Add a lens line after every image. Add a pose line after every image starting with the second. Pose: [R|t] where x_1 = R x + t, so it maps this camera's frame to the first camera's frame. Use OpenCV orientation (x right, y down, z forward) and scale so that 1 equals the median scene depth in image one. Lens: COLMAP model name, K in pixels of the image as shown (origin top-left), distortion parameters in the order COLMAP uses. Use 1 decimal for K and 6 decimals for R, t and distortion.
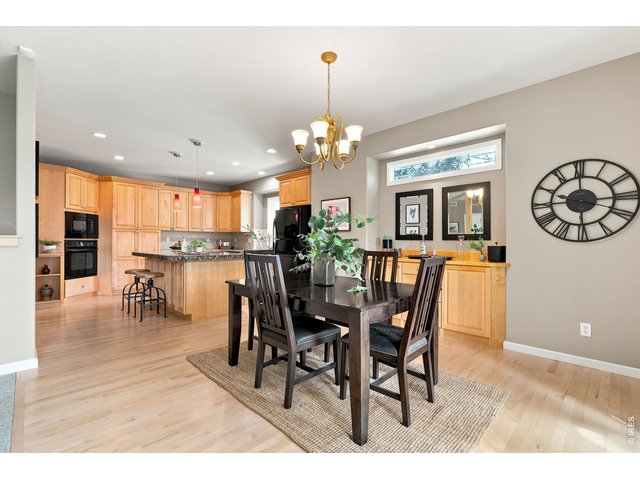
lens RADIAL K [[294.8, 0, 320.8], [0, 294.8, 239.1], [0, 0, 1]] dist [-0.002857, 0.000795]
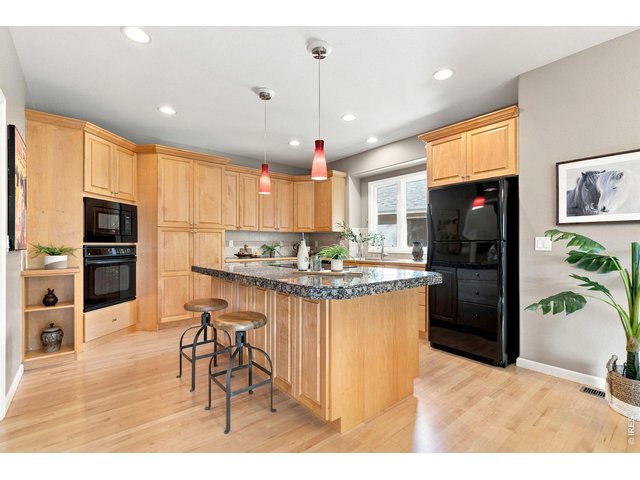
lens RADIAL K [[294.8, 0, 321.8], [0, 294.8, 242.3], [0, 0, 1]] dist [-0.002857, 0.000795]
pose [[0.995560, -0.006683, -0.093895, -0.299673], [0.006934, 0.999973, 0.002350, -0.001338], [0.093876, -0.002990, 0.995579, 0.405660]]
